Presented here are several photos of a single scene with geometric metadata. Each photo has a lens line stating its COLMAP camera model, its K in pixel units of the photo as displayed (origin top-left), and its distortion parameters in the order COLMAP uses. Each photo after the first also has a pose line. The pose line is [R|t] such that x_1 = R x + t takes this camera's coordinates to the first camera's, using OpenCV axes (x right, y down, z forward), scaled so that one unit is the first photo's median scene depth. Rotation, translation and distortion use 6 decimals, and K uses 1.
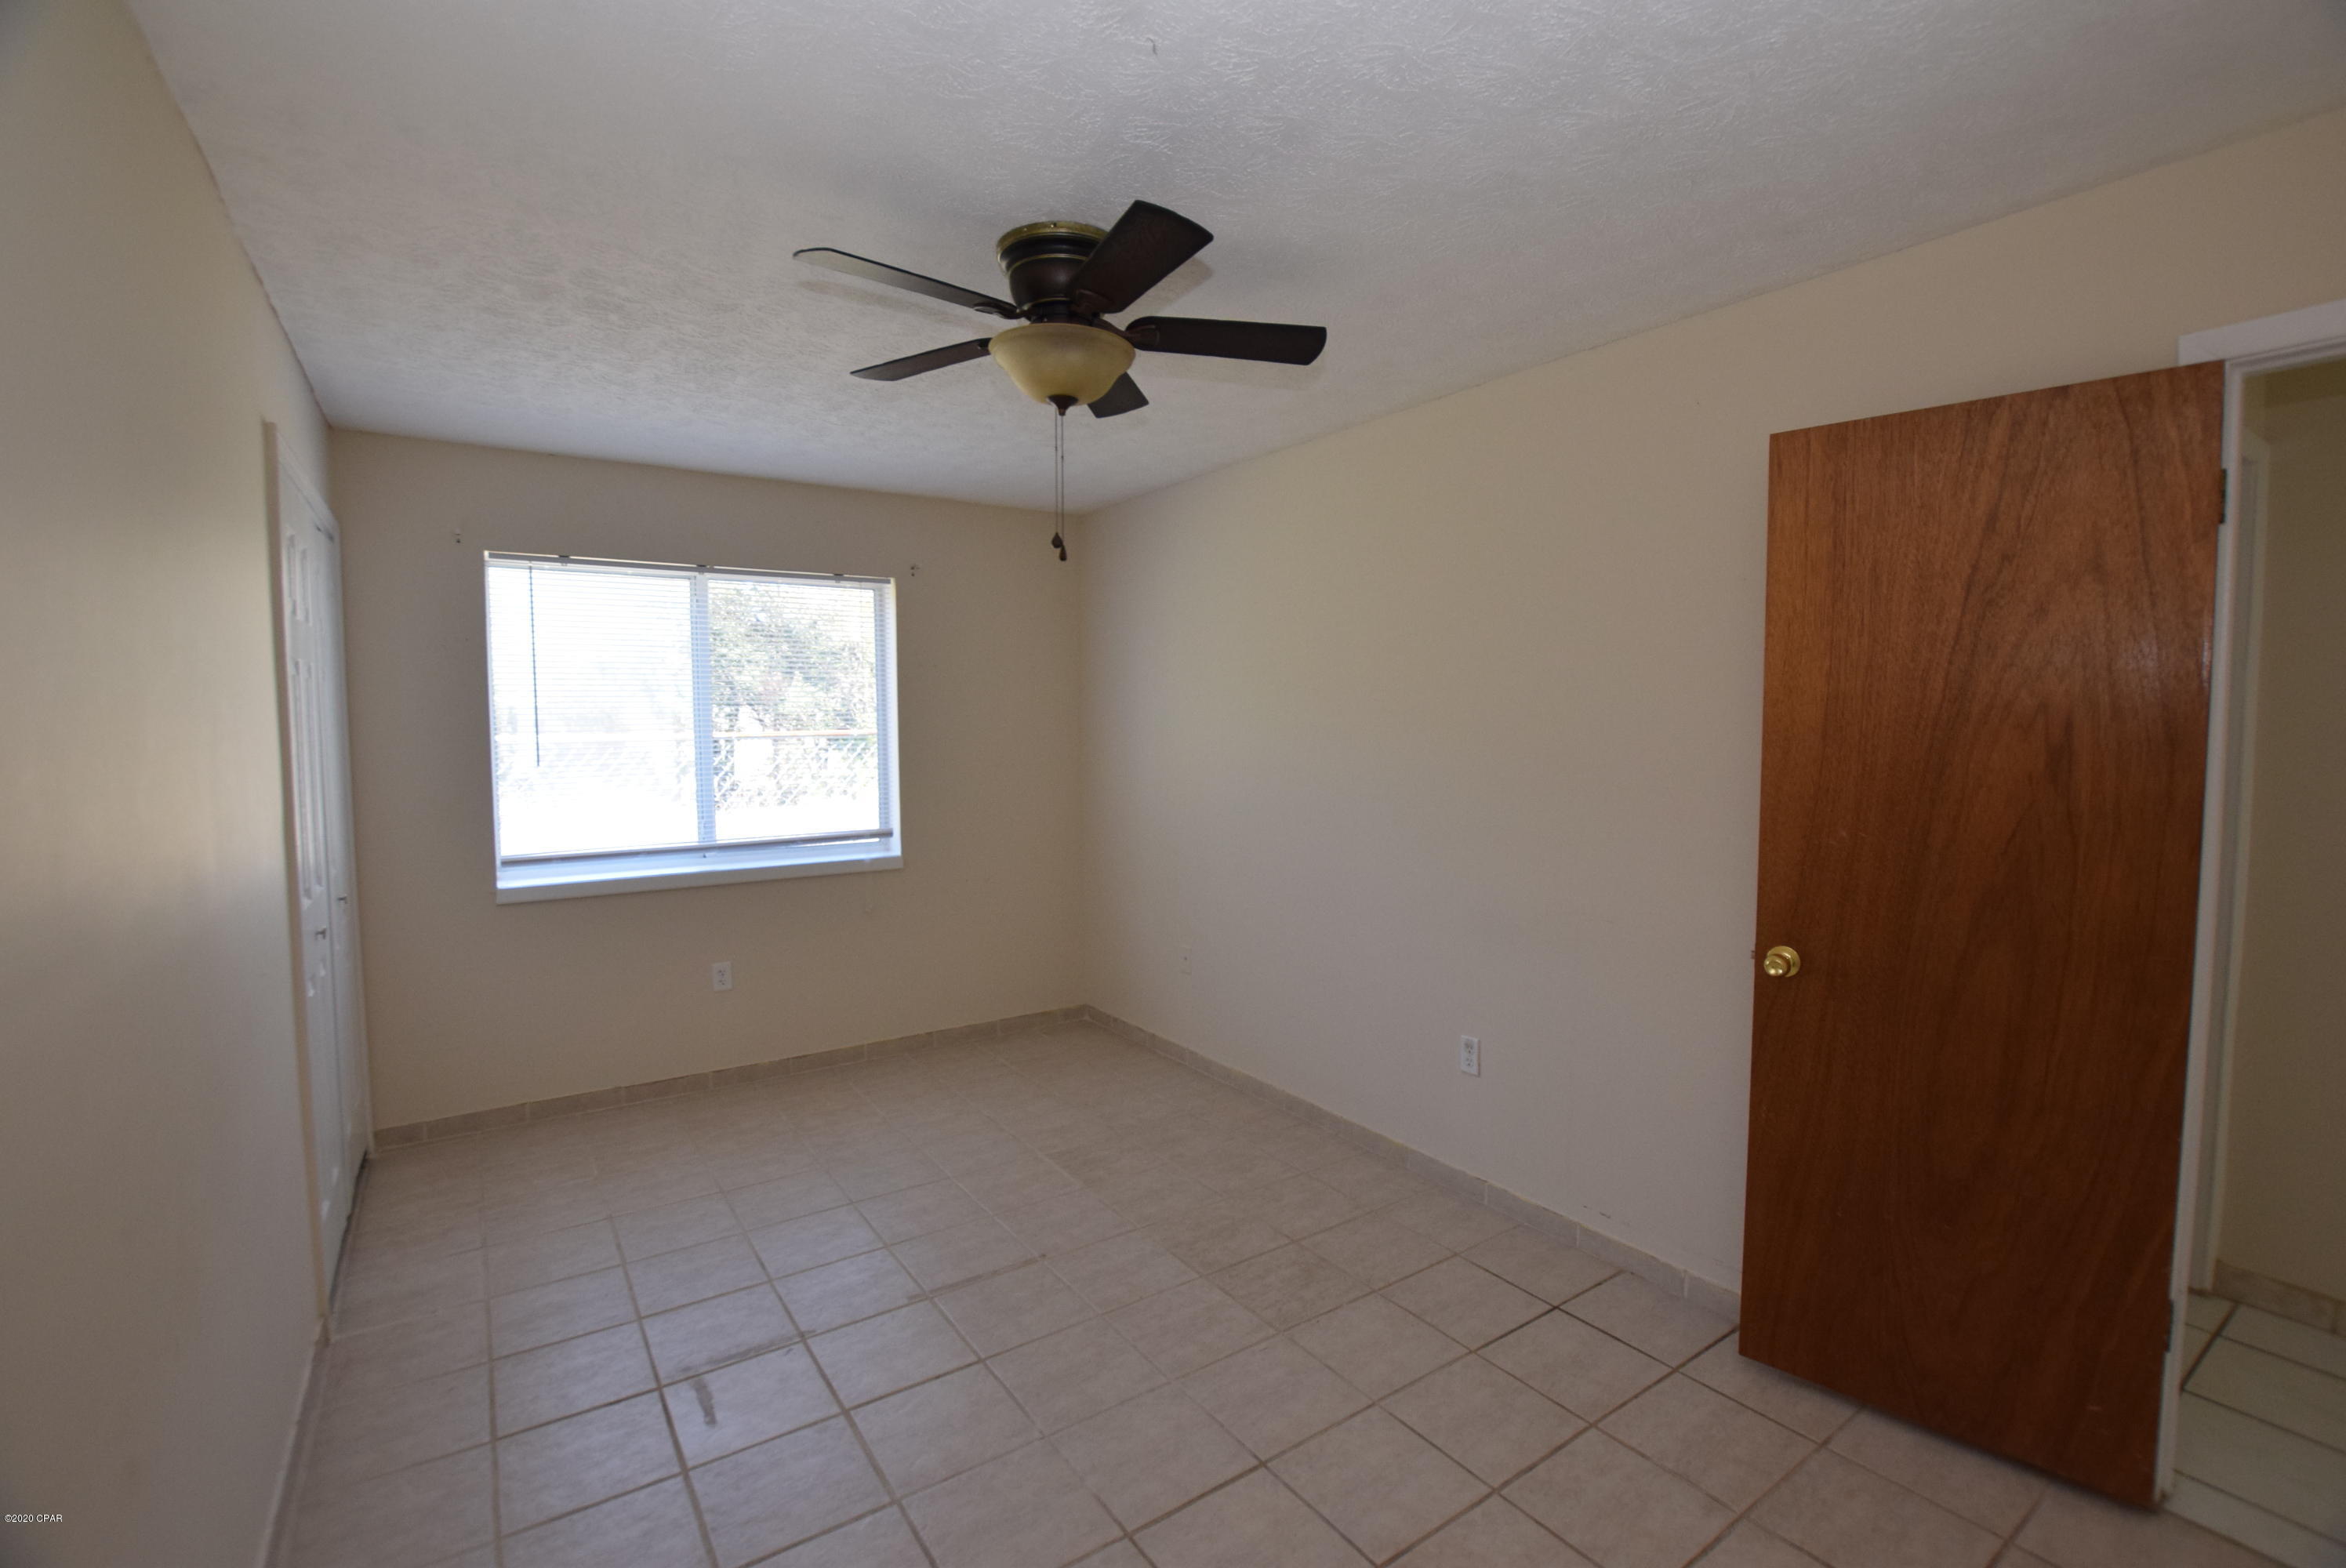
lens RADIAL K [[1038.6, 0, 1189.8], [0, 1038.6, 786.4], [0, 0, 1]] dist [-0.035137, 0.006927]
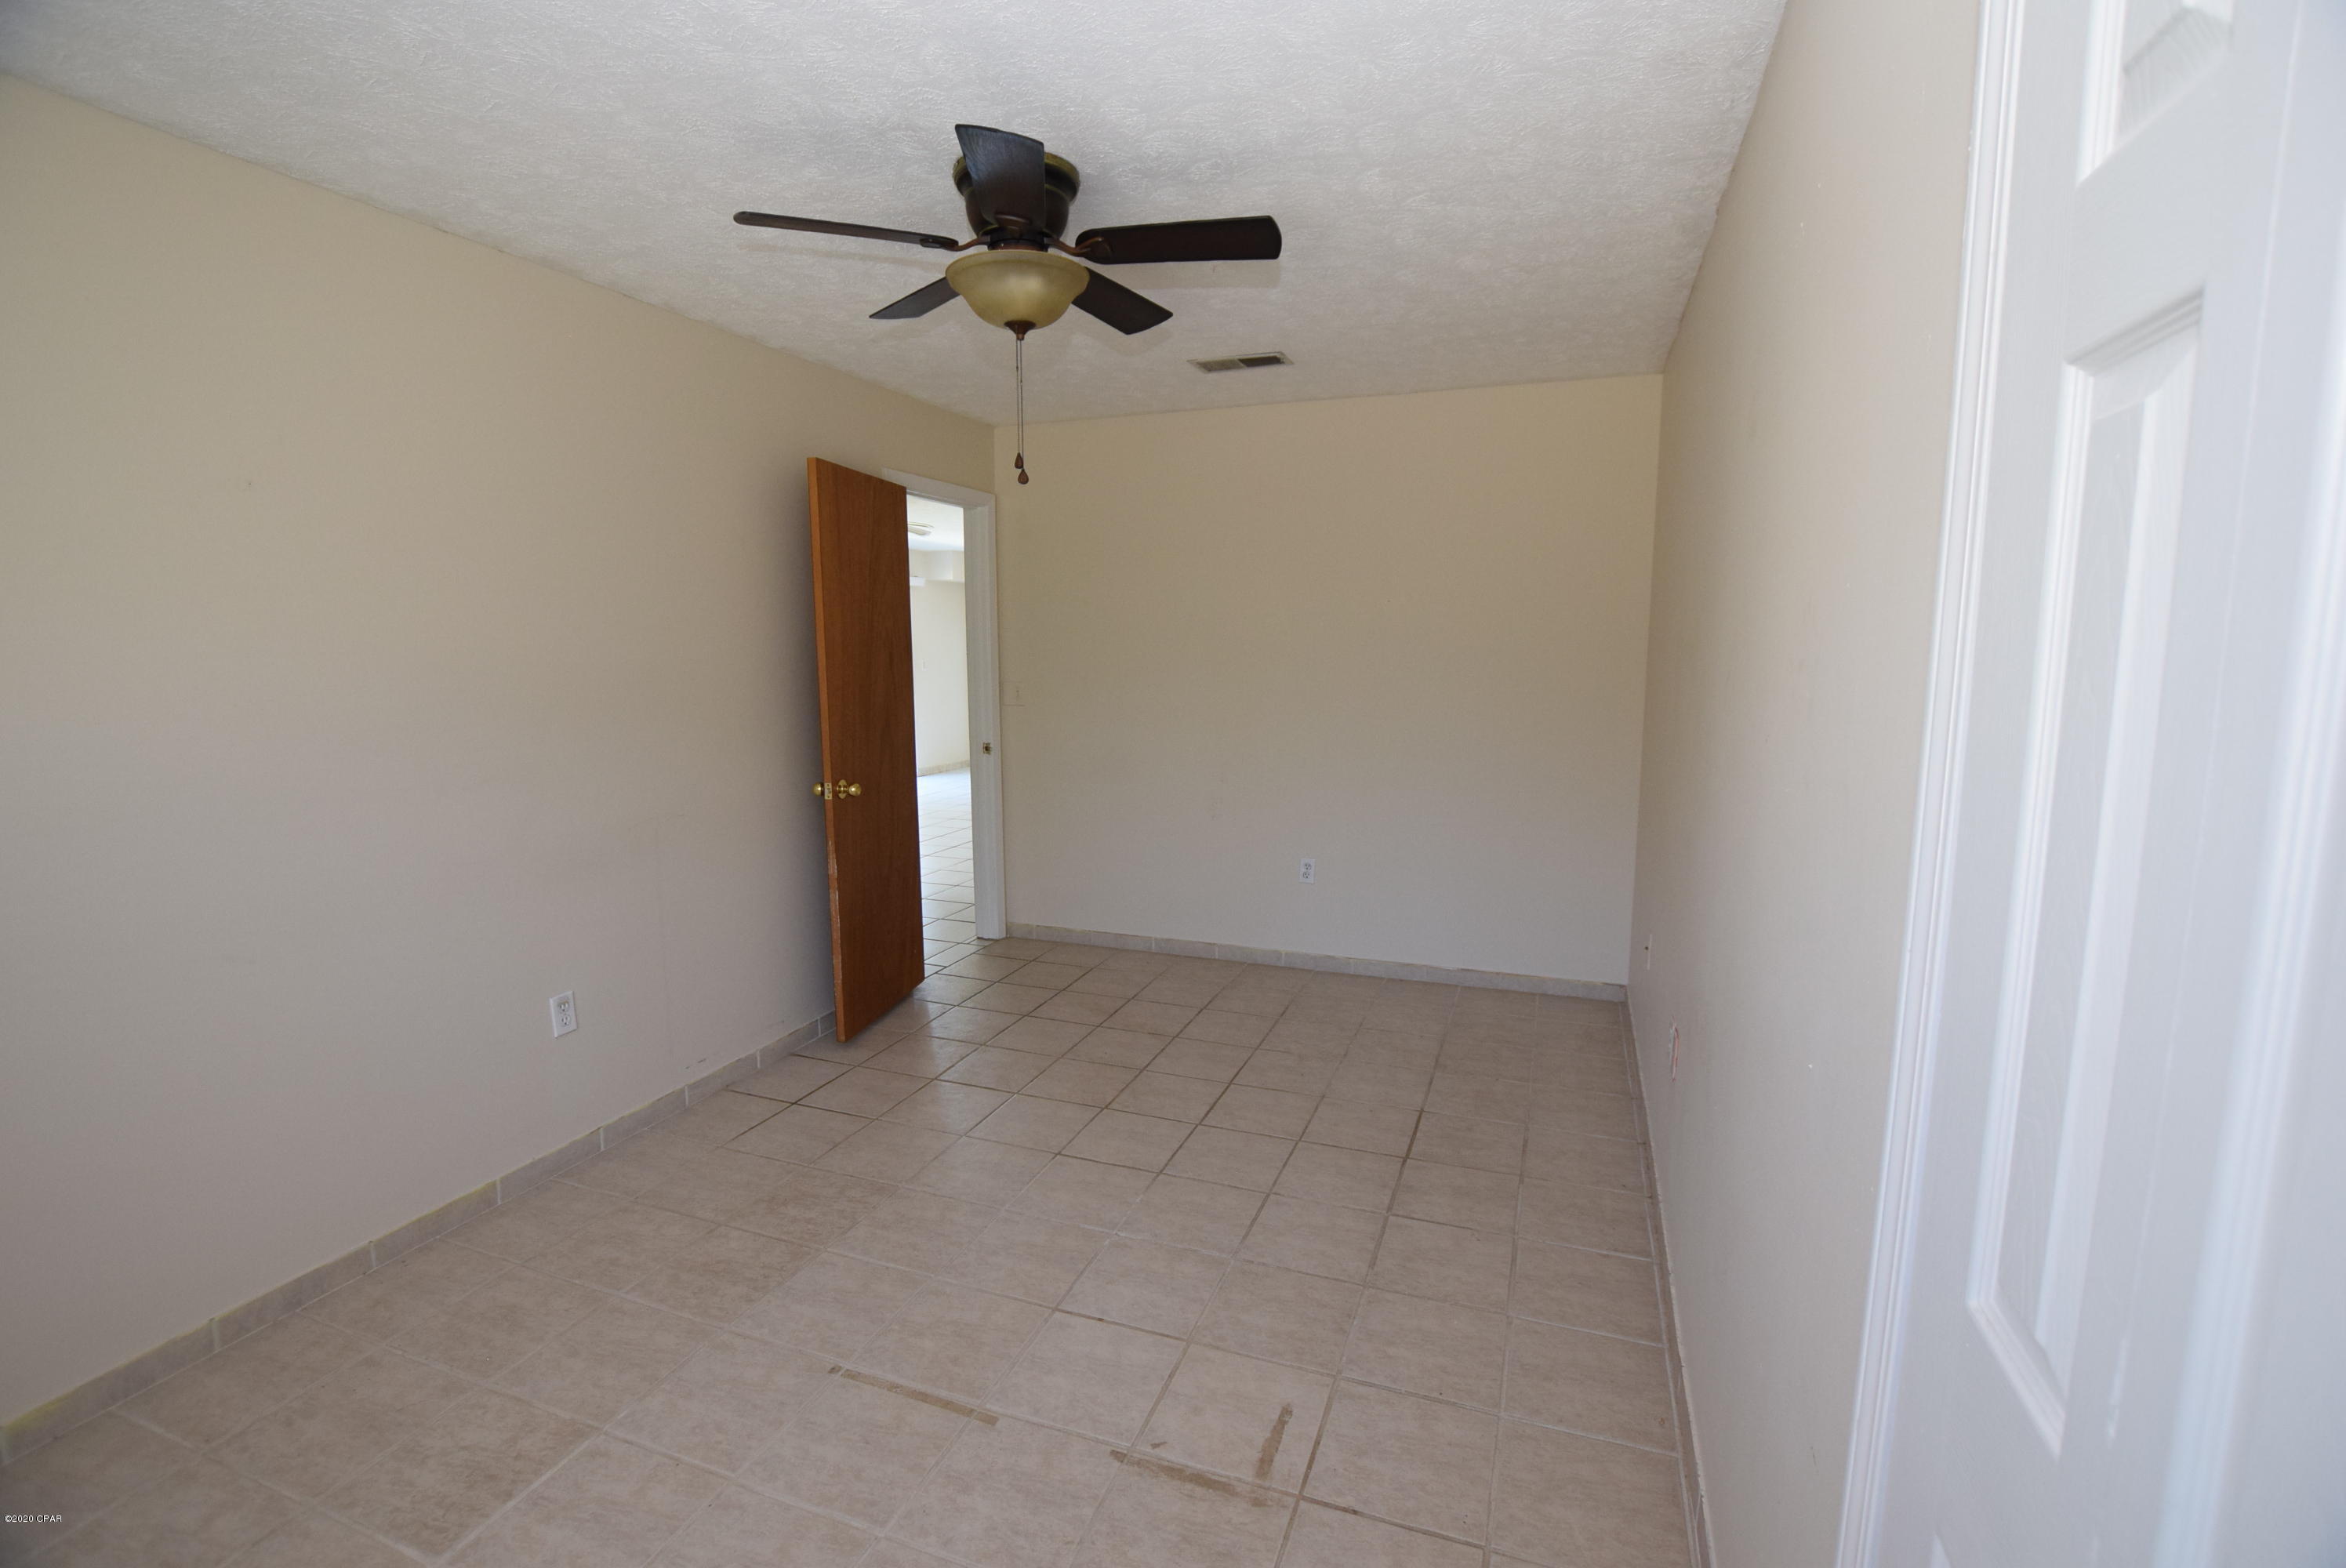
lens RADIAL K [[1038.6, 0, 1182.6], [0, 1038.6, 785.2], [0, 0, 1]] dist [-0.035137, 0.006927]
pose [[-0.566955, -0.111935, 0.816108, -0.900858], [0.055845, 0.983223, 0.173651, -0.076254], [-0.821853, 0.144028, -0.551192, 1.225194]]
